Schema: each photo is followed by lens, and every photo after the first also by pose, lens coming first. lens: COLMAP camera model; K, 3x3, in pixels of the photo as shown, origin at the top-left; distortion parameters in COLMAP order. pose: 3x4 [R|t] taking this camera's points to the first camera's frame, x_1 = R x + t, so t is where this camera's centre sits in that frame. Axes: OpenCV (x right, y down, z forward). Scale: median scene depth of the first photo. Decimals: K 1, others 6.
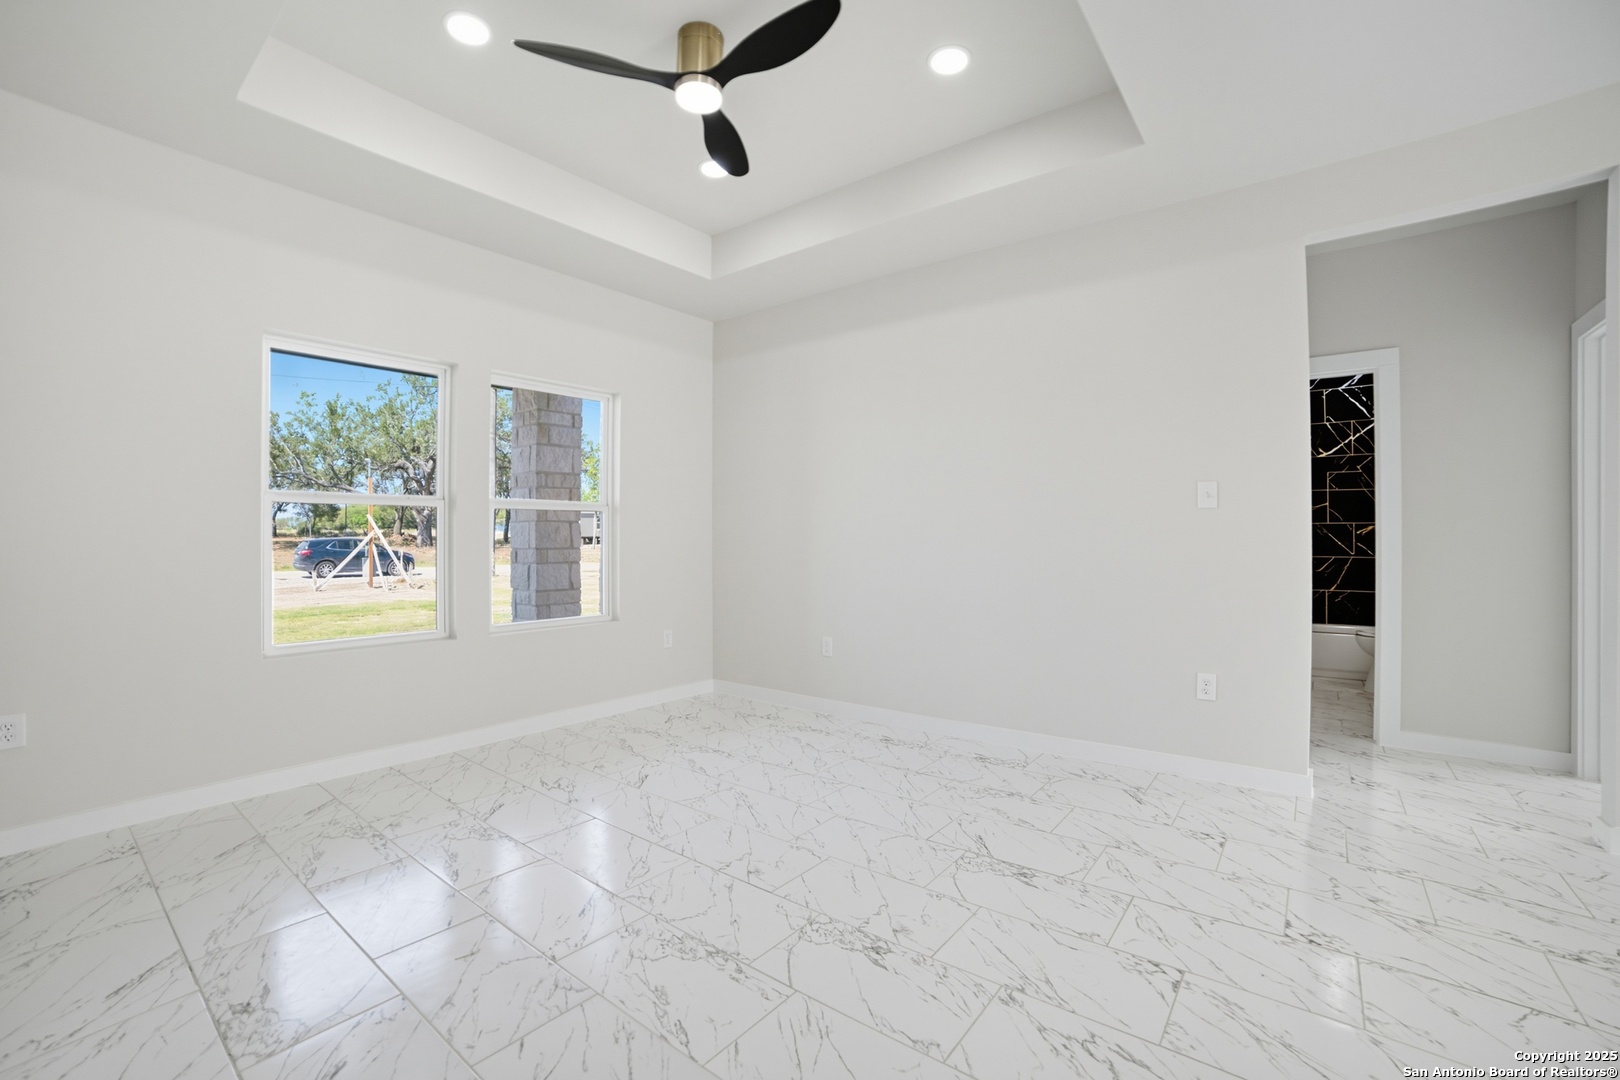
lens RADIAL K [[677.9, 0, 817.2], [0, 677.9, 548.0], [0, 0, 1]] dist [-0.063616, 0.000180]
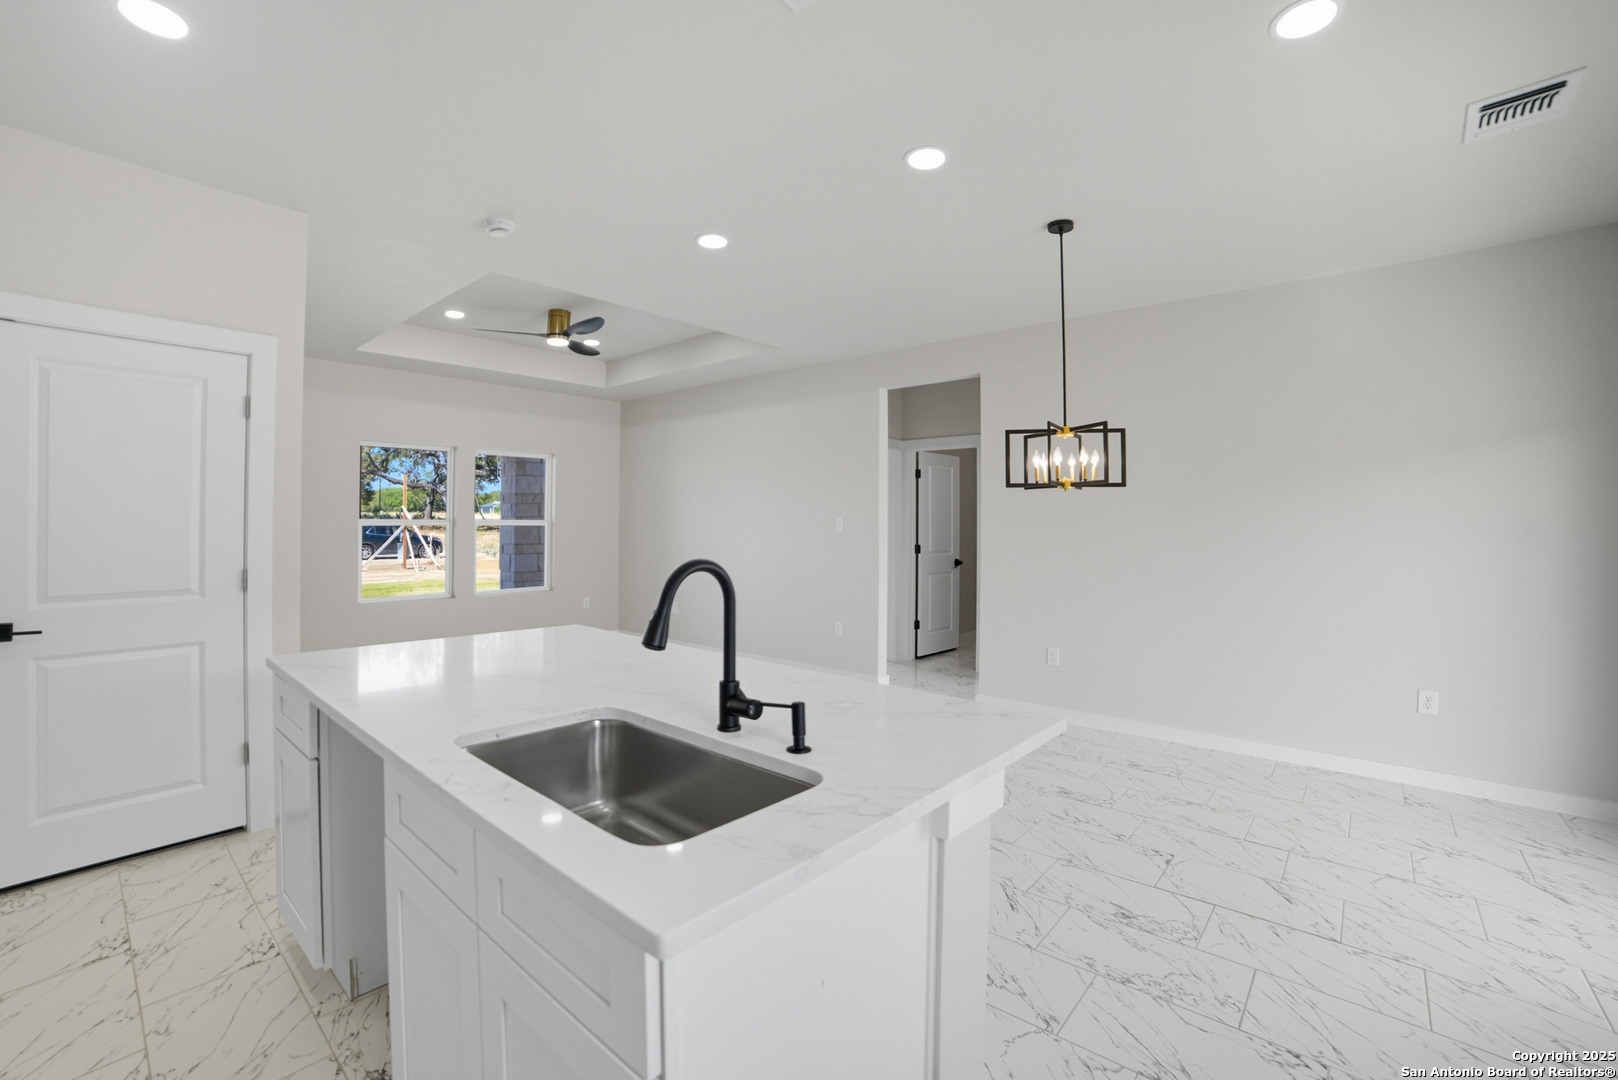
lens RADIAL K [[687.7, 0, 814.5], [0, 687.7, 522.5], [0, 0, 1]] dist [-0.096209, 0.028890]
pose [[0.999111, 0.005268, -0.041829, 0.100635], [-0.005846, 0.999889, -0.013713, -0.009954], [0.041752, 0.013945, 0.999031, -0.155744]]
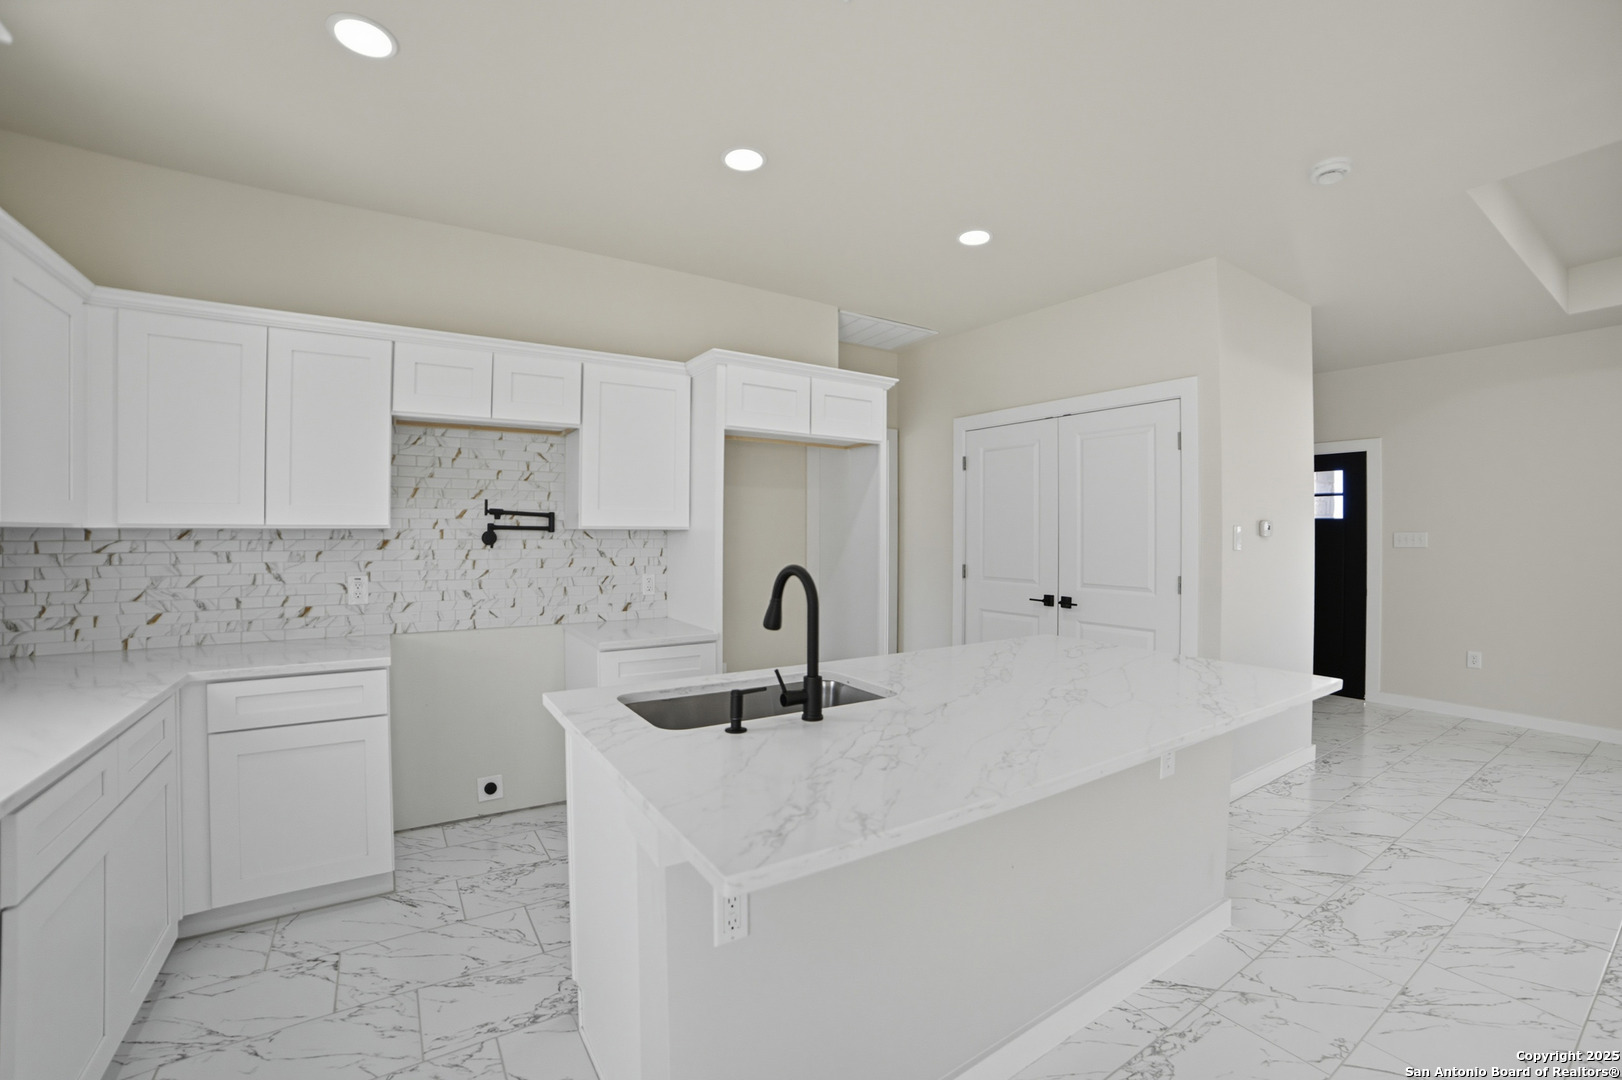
lens RADIAL K [[675.3, 0, 804.8], [0, 675.3, 532.4], [0, 0, 1]] dist [-0.100696, 0.031838]
pose [[-0.319977, -0.000186, -0.947425, 0.169962], [-0.018212, 0.999816, 0.005955, -0.011770], [0.947250, 0.019160, -0.319922, -0.051789]]
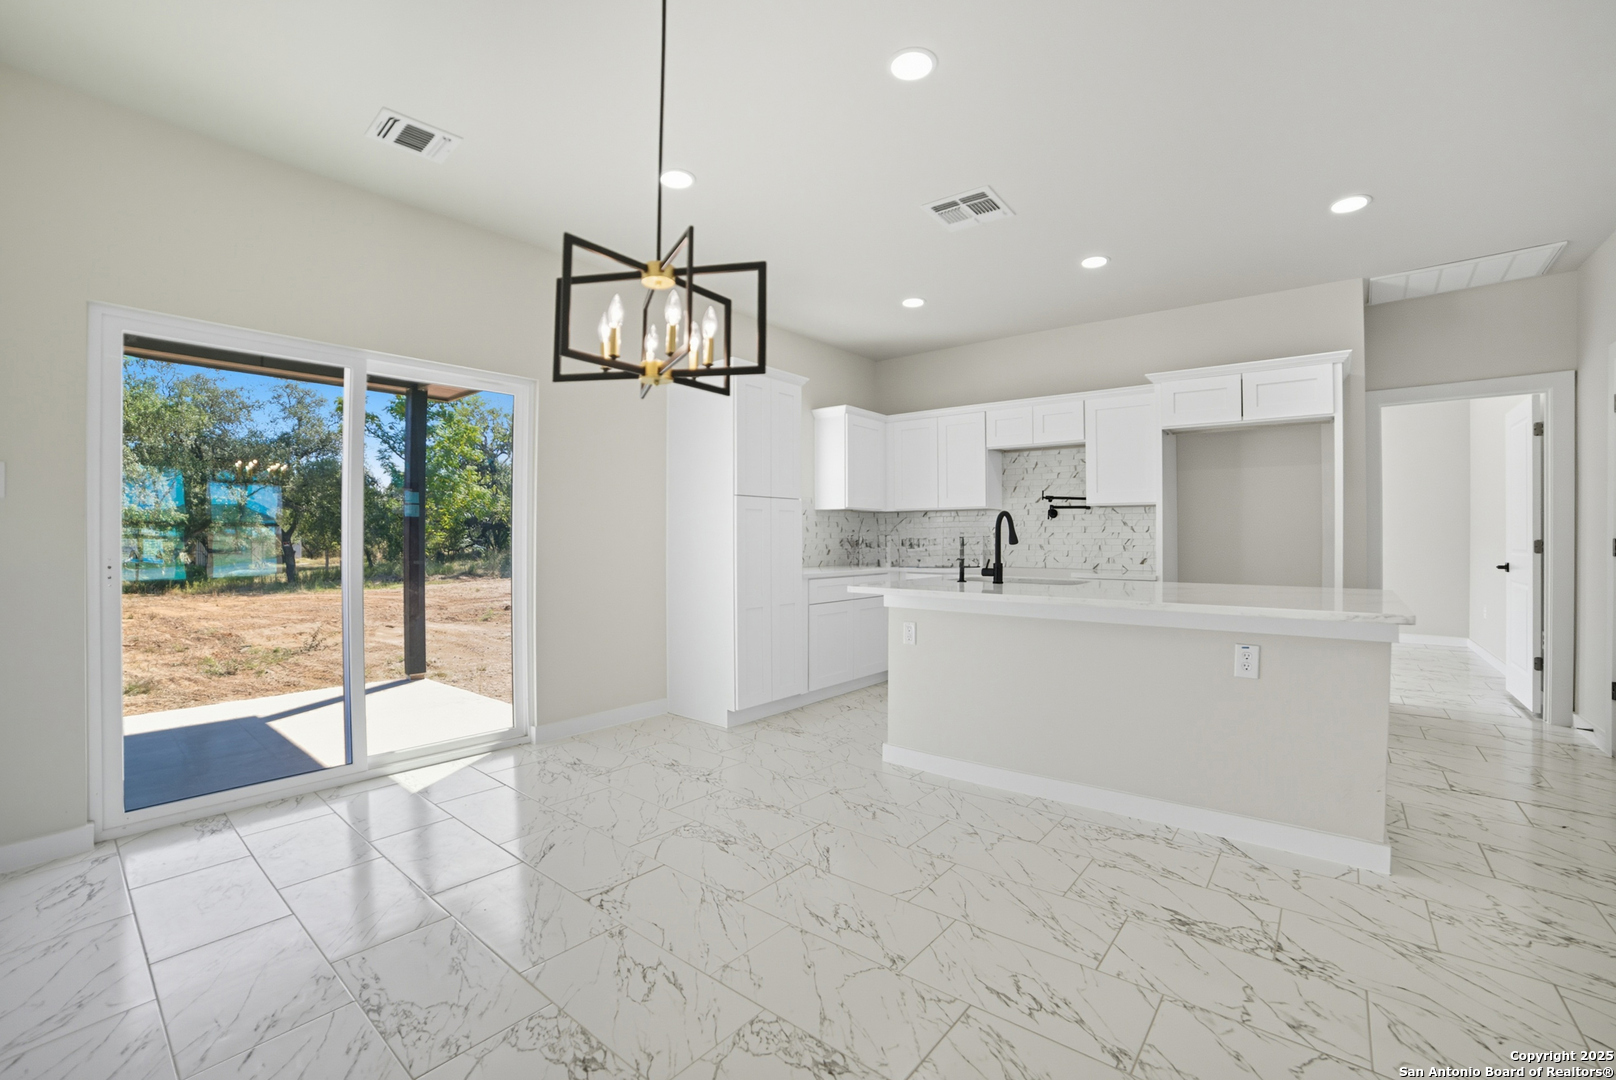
lens RADIAL K [[685.4, 0, 814.1], [0, 685.4, 537.3], [0, 0, 1]] dist [-0.096890, 0.031974]
pose [[-0.999943, -0.001981, 0.010444, 0.134812], [-0.001832, 0.999896, 0.014296, -0.001847], [-0.010471, 0.014276, -0.999843, 0.106010]]
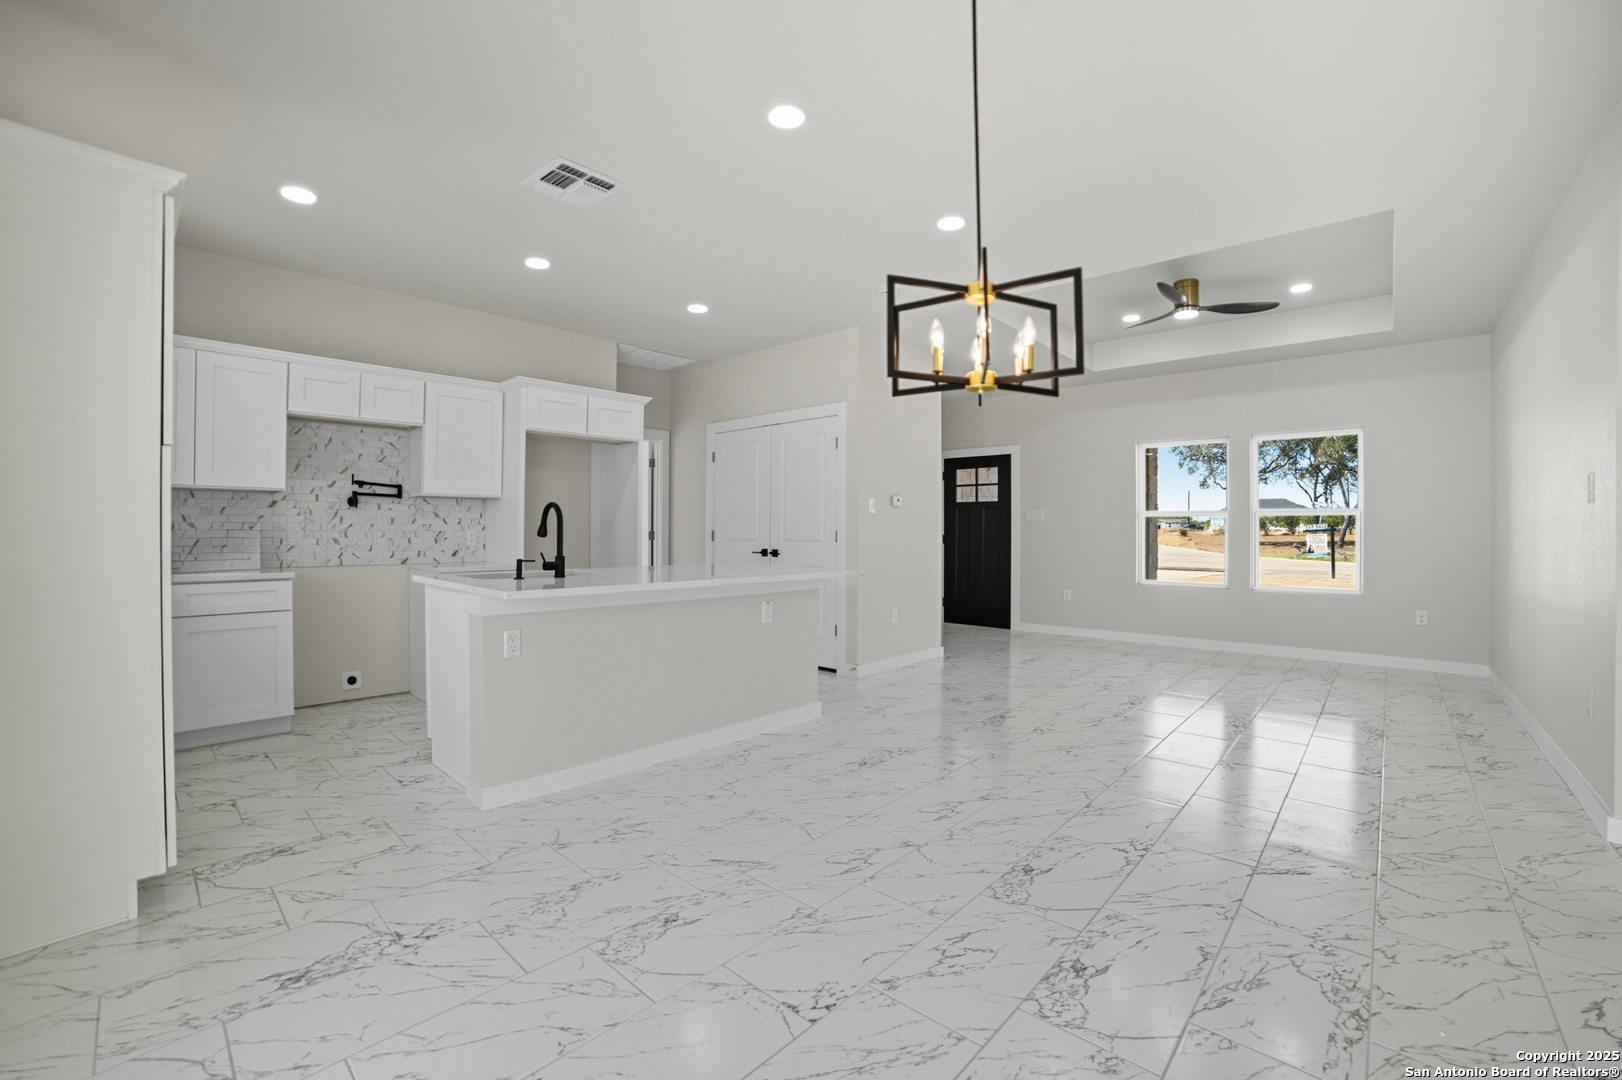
lens RADIAL K [[675.3, 0, 804.8], [0, 675.3, 532.4], [0, 0, 1]] dist [-0.100696, 0.031838]
pose [[-0.080321, -0.000129, -0.996769, 0.254936], [-0.016883, 0.999857, 0.001231, 0.000153], [0.996626, 0.016927, -0.080312, -0.000956]]
